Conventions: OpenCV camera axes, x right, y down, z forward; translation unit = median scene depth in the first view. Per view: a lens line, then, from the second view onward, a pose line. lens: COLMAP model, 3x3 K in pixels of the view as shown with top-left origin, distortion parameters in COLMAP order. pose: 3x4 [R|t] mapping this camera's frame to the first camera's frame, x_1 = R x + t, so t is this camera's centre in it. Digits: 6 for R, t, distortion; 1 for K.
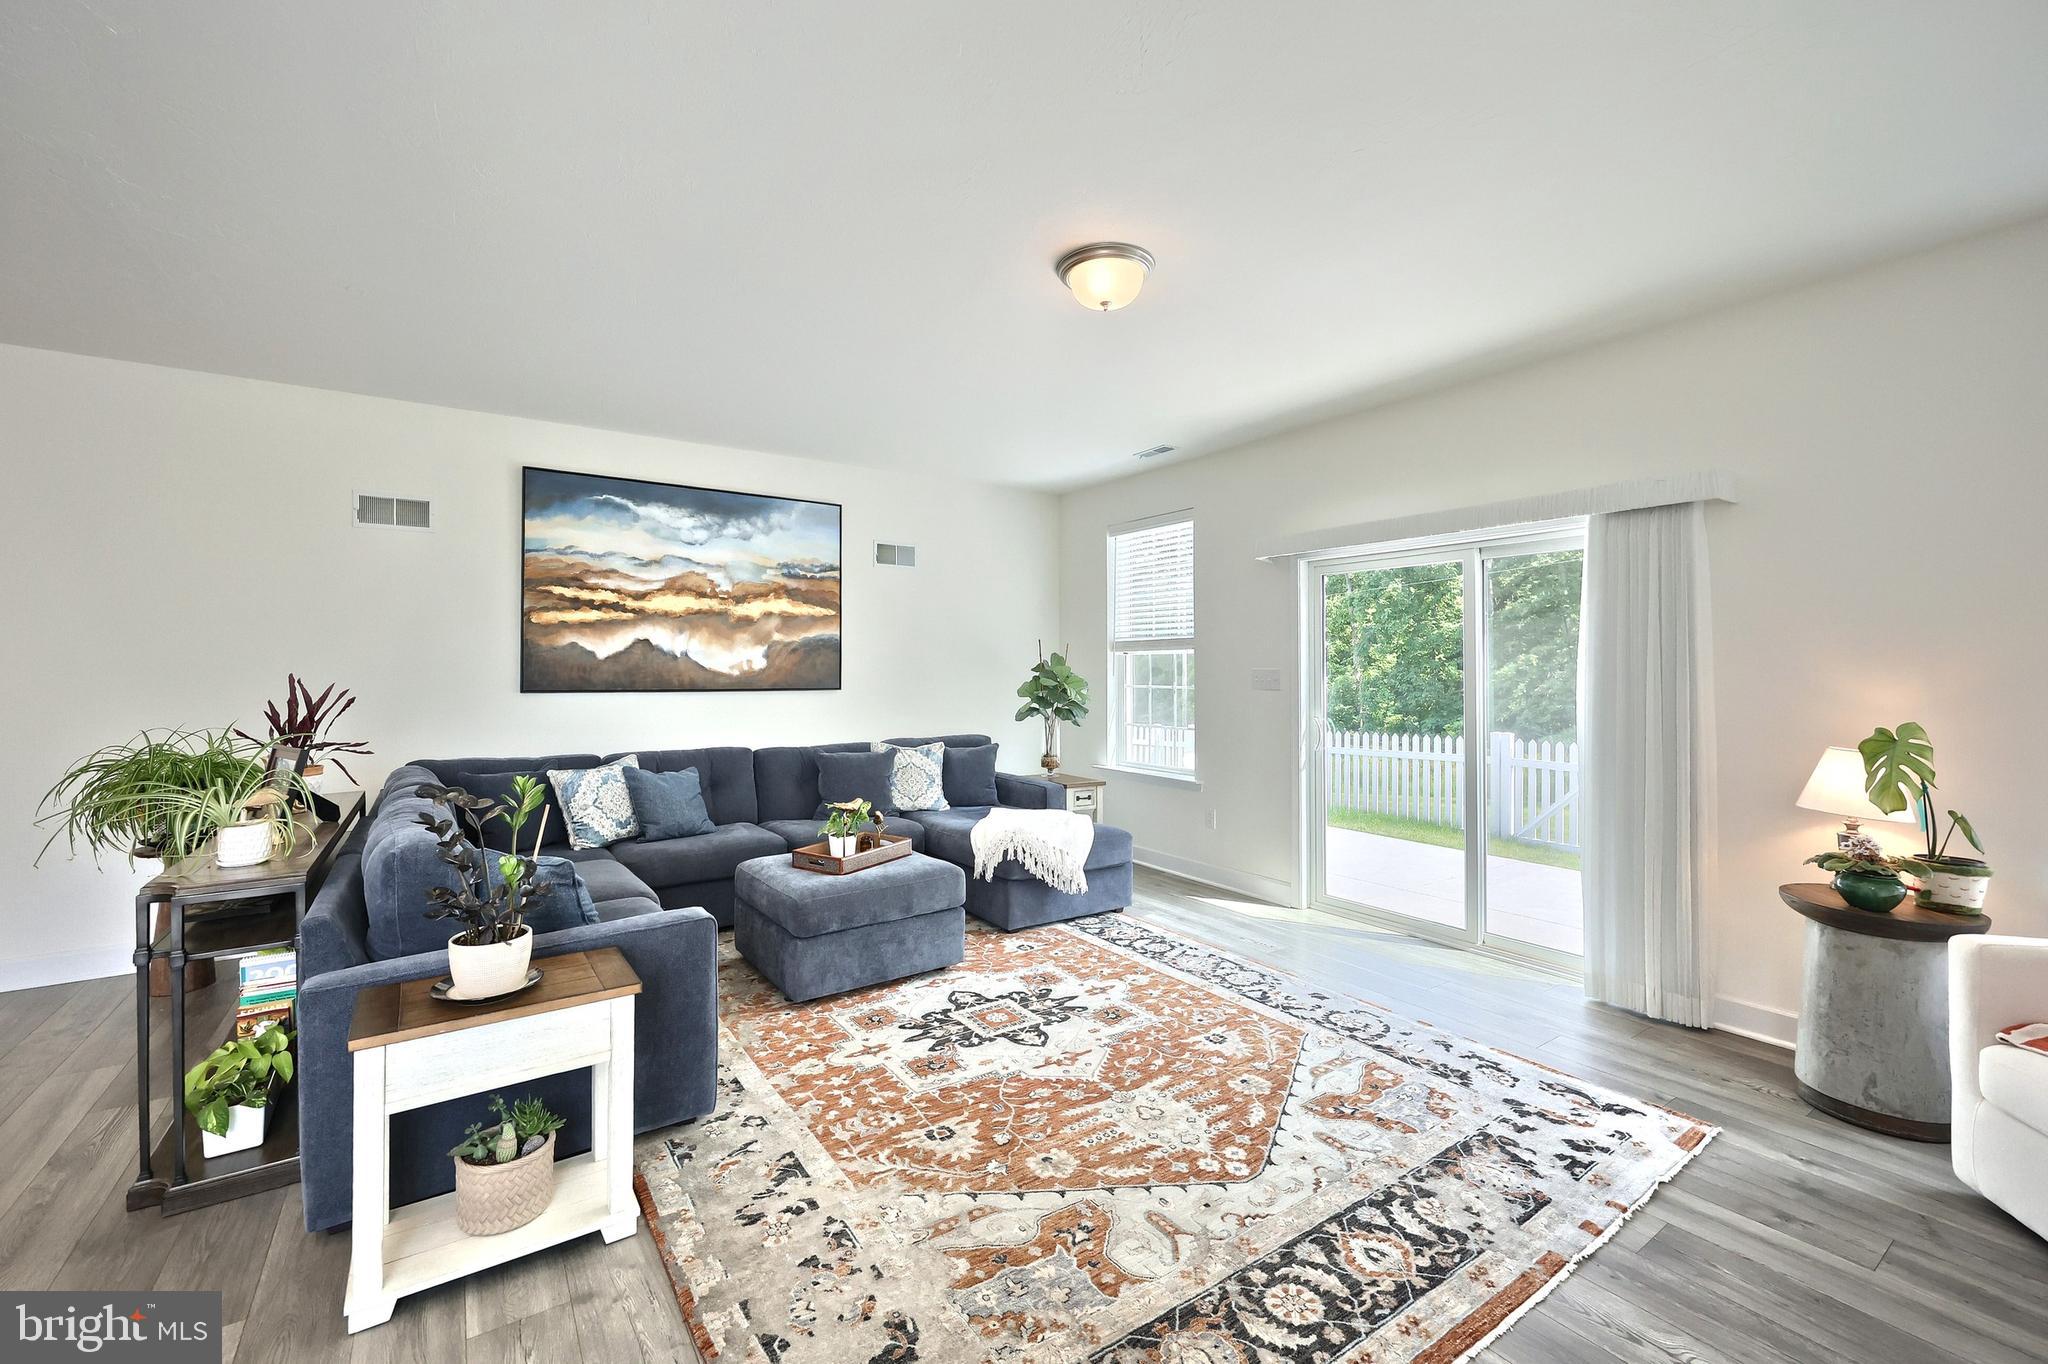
lens RADIAL K [[837.0, 0, 1008.5], [0, 837.0, 670.6], [0, 0, 1]] dist [0.003593, 0.000069]
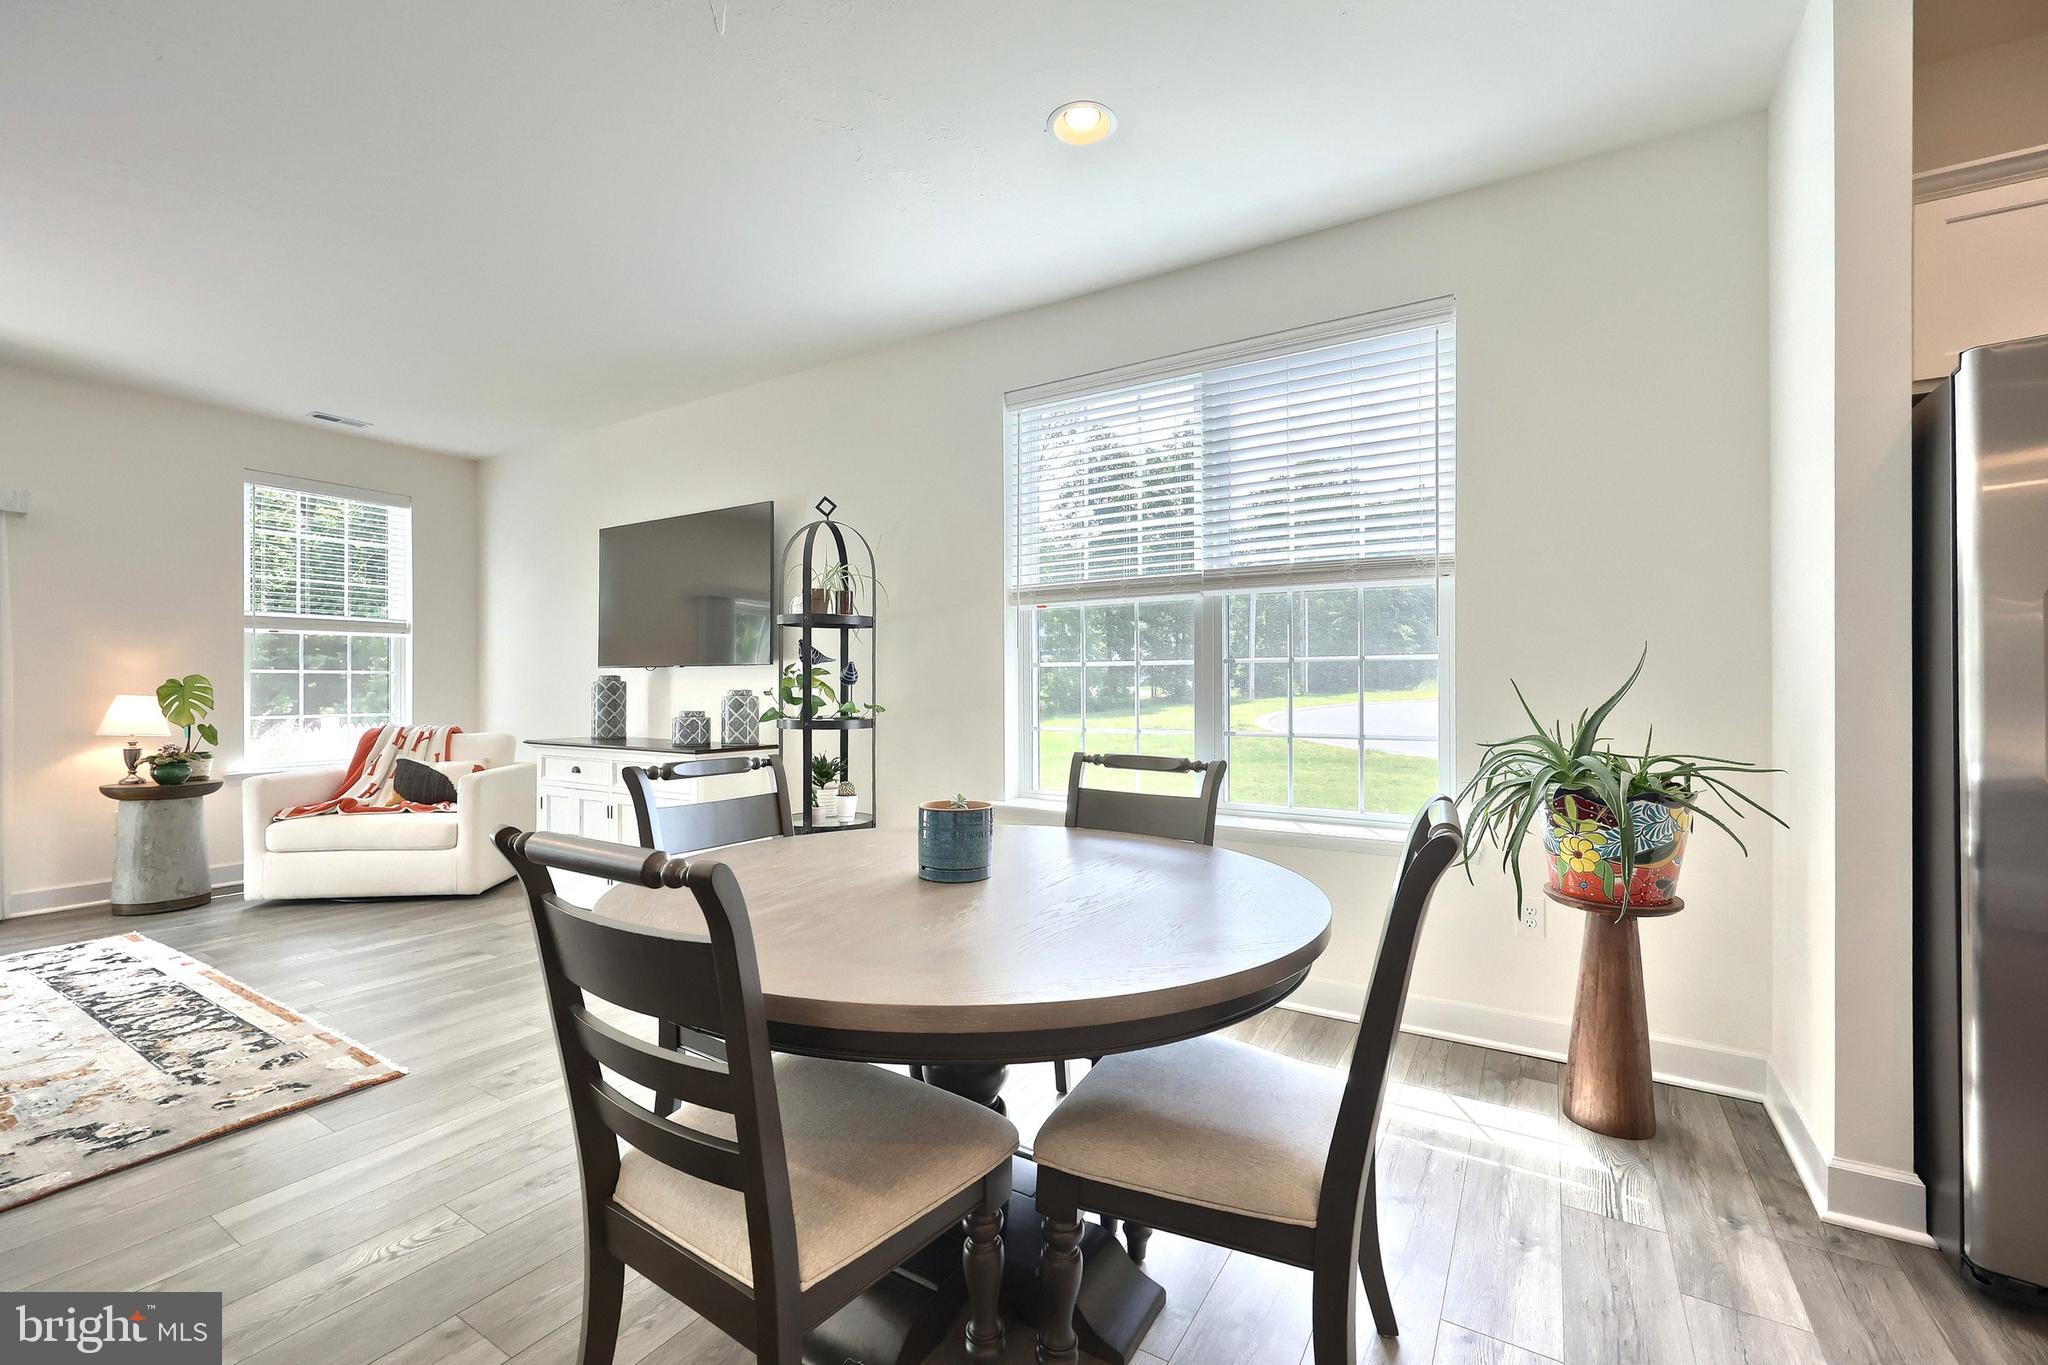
lens RADIAL K [[837.0, 0, 1006.8], [0, 837.0, 693.0], [0, 0, 1]] dist [0.003593, 0.000069]
pose [[-0.413847, -0.003809, 0.910339, -1.152016], [0.000705, 0.999990, 0.004505, 0.083144], [-0.910346, 0.002506, -0.413840, 0.145166]]
